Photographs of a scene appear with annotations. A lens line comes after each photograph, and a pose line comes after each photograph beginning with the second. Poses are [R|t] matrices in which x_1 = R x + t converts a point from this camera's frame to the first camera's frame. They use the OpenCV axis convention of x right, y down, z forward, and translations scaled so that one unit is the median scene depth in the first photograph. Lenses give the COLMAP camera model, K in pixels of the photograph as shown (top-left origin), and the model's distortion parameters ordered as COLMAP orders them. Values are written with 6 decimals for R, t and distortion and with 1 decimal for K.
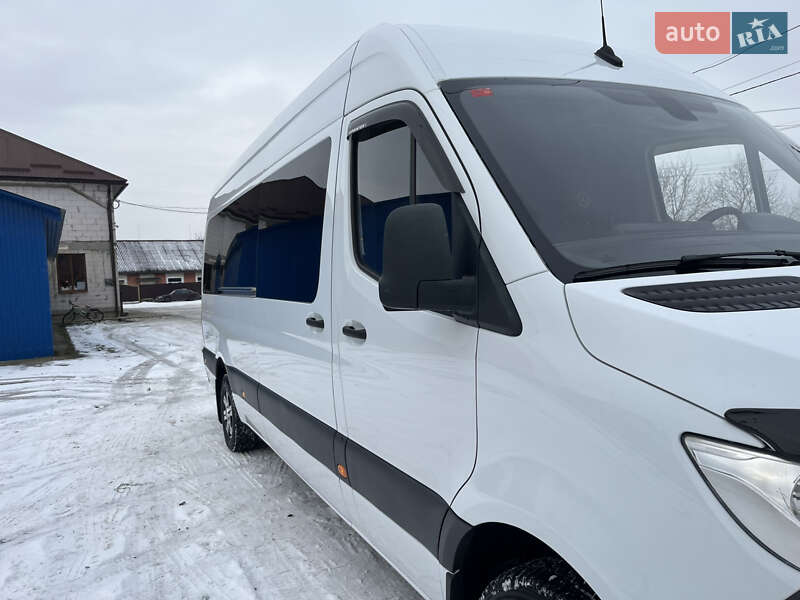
lens RADIAL K [[602.8, 0, 395.7], [0, 602.8, 300.1], [0, 0, 1]] dist [0.070323, -0.099017]
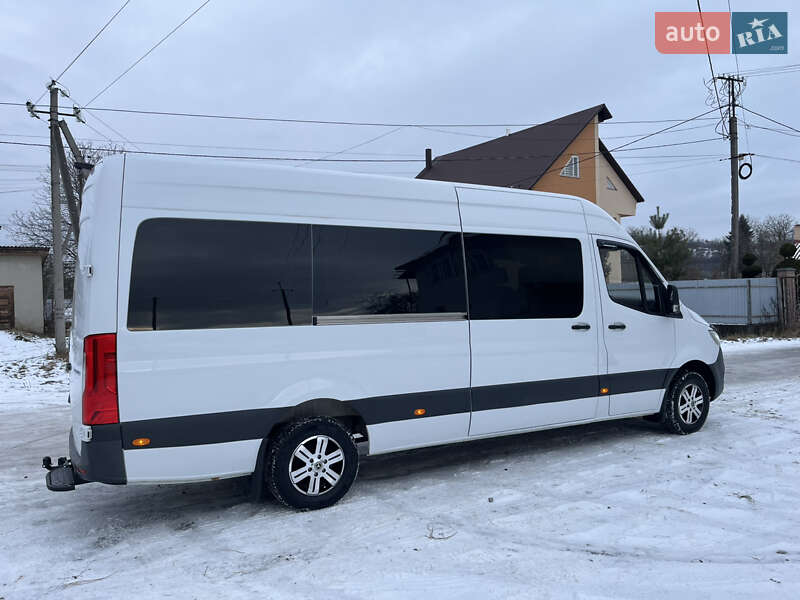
lens RADIAL K [[602.1, 0, 402.6], [0, 602.1, 301.0], [0, 0, 1]] dist [0.068499, -0.089877]
pose [[-0.064788, 0.045532, 0.996860, -2.349602], [0.058336, 0.997423, -0.041766, -0.000234], [-0.996192, 0.055447, -0.067277, 1.918612]]
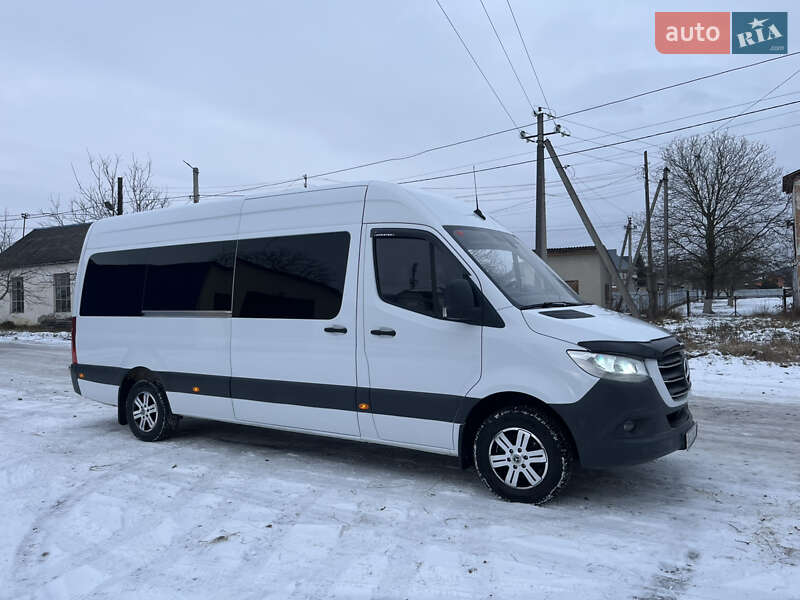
lens RADIAL K [[604.1, 0, 396.9], [0, 604.1, 297.9], [0, 0, 1]] dist [0.059780, -0.069874]
pose [[0.849503, 0.037155, 0.526274, -1.043608], [-0.005278, 0.998066, -0.061943, 0.057798], [-0.527557, 0.049843, 0.848056, -0.717172]]
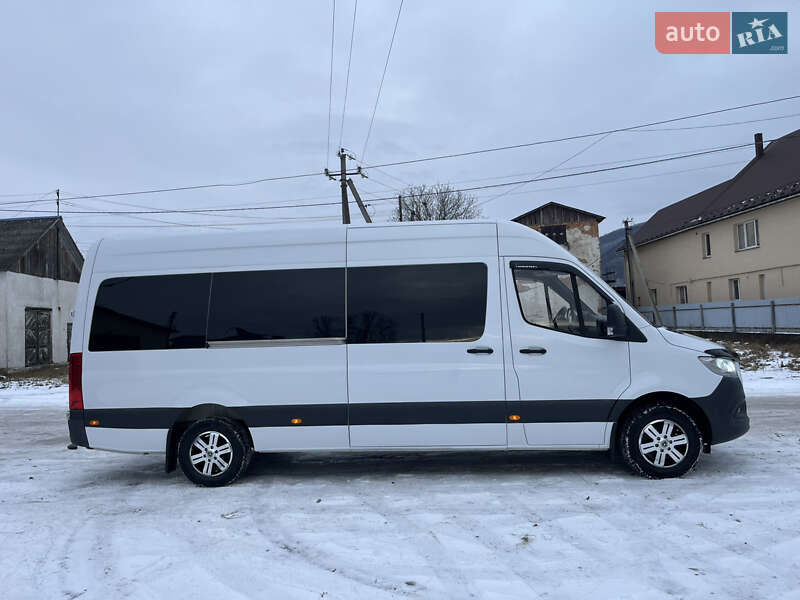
lens RADIAL K [[604.1, 0, 396.9], [0, 604.1, 297.9], [0, 0, 1]] dist [0.059780, -0.069874]
pose [[0.513042, 0.066329, 0.855797, -2.241121], [0.043223, 0.993749, -0.102933, 0.062695], [-0.857275, 0.089799, 0.506968, 0.224217]]
